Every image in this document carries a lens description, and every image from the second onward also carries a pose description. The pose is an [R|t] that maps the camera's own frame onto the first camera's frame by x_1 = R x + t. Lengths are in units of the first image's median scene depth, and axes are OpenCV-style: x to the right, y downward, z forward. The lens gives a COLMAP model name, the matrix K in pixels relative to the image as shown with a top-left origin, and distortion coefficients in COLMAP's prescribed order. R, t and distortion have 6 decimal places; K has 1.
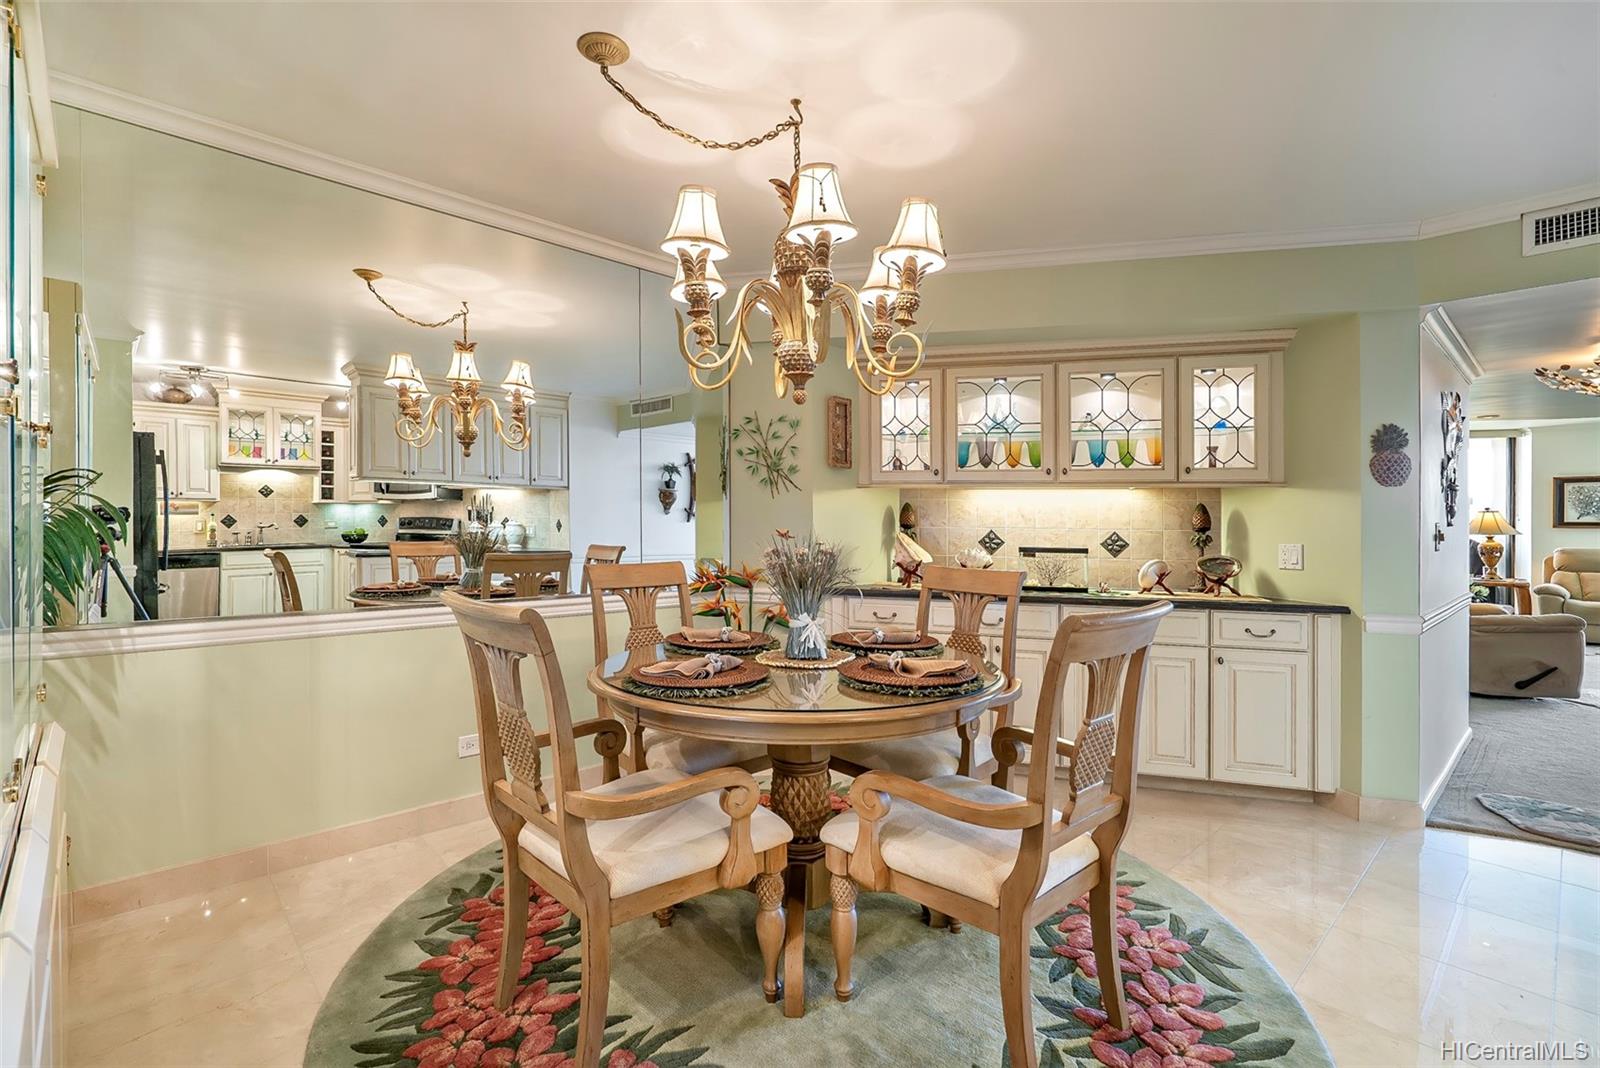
lens RADIAL K [[742.5, 0, 757.8], [0, 742.5, 524.6], [0, 0, 1]] dist [-0.079094, 0.060335]
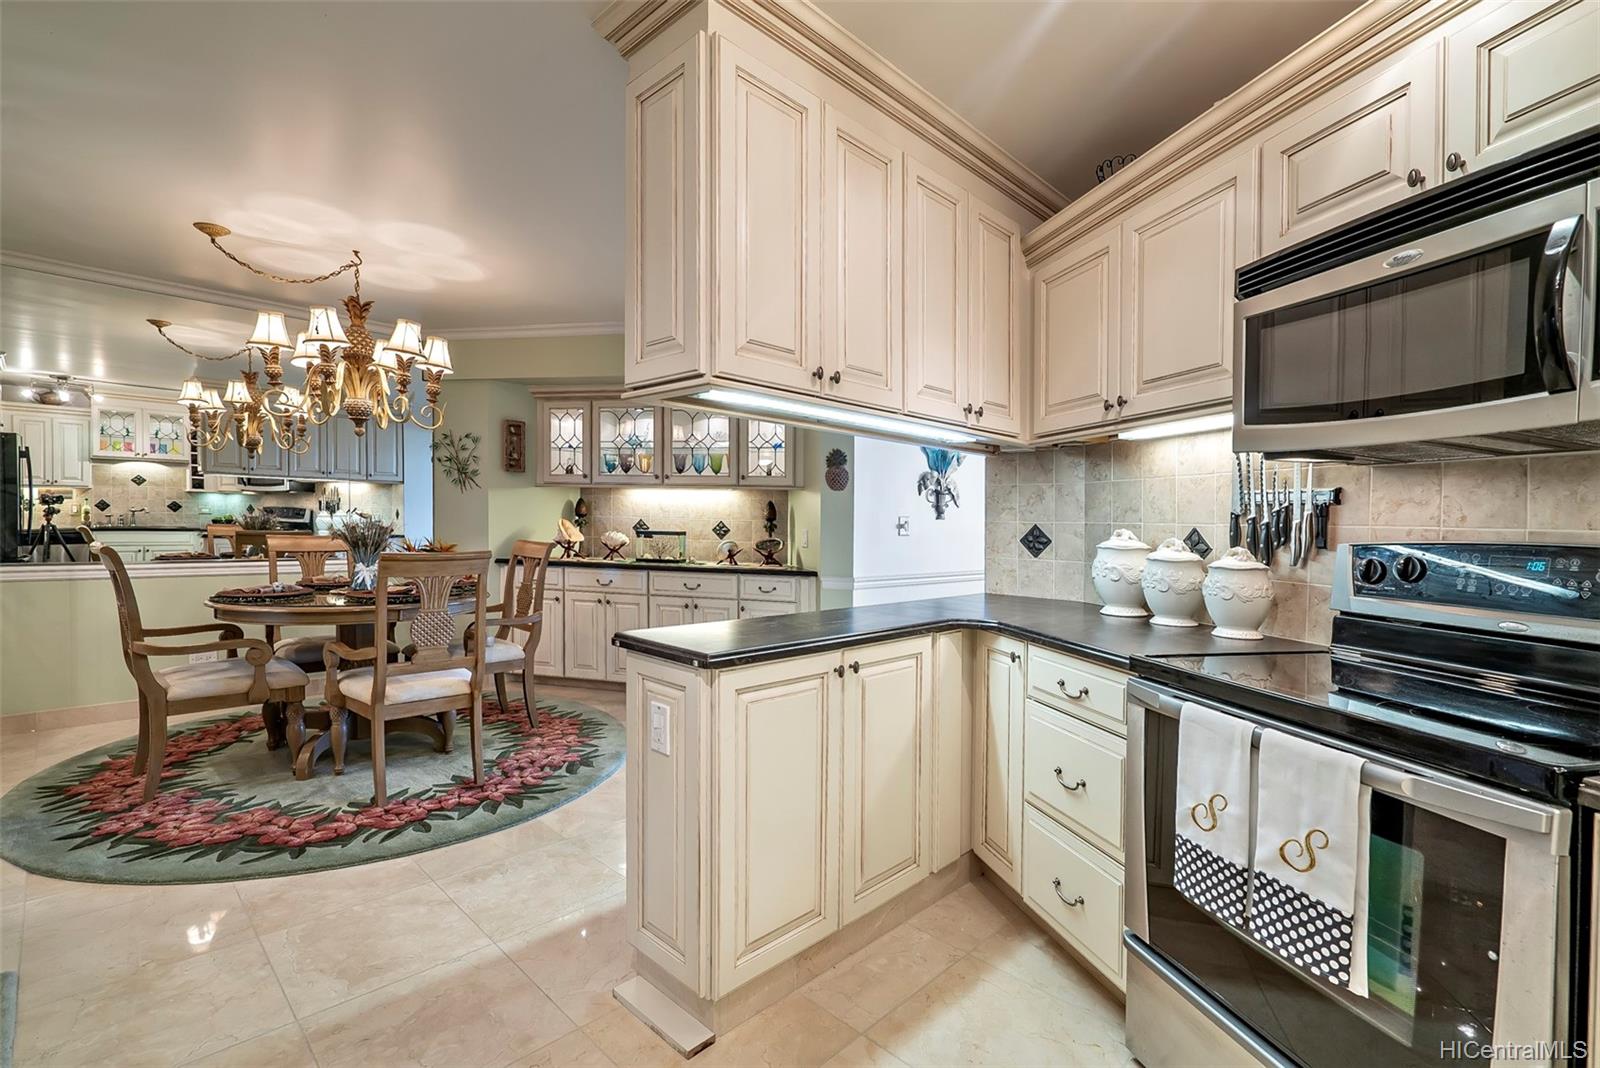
lens RADIAL K [[733.3, 0, 757.2], [0, 733.3, 524.4], [0, 0, 1]] dist [-0.001765, 0.000184]
pose [[0.999266, 0.016162, 0.034739, 0.480131], [-0.016197, 0.999869, 0.000732, 0.013346], [-0.034722, -0.001294, 0.999396, -0.367210]]
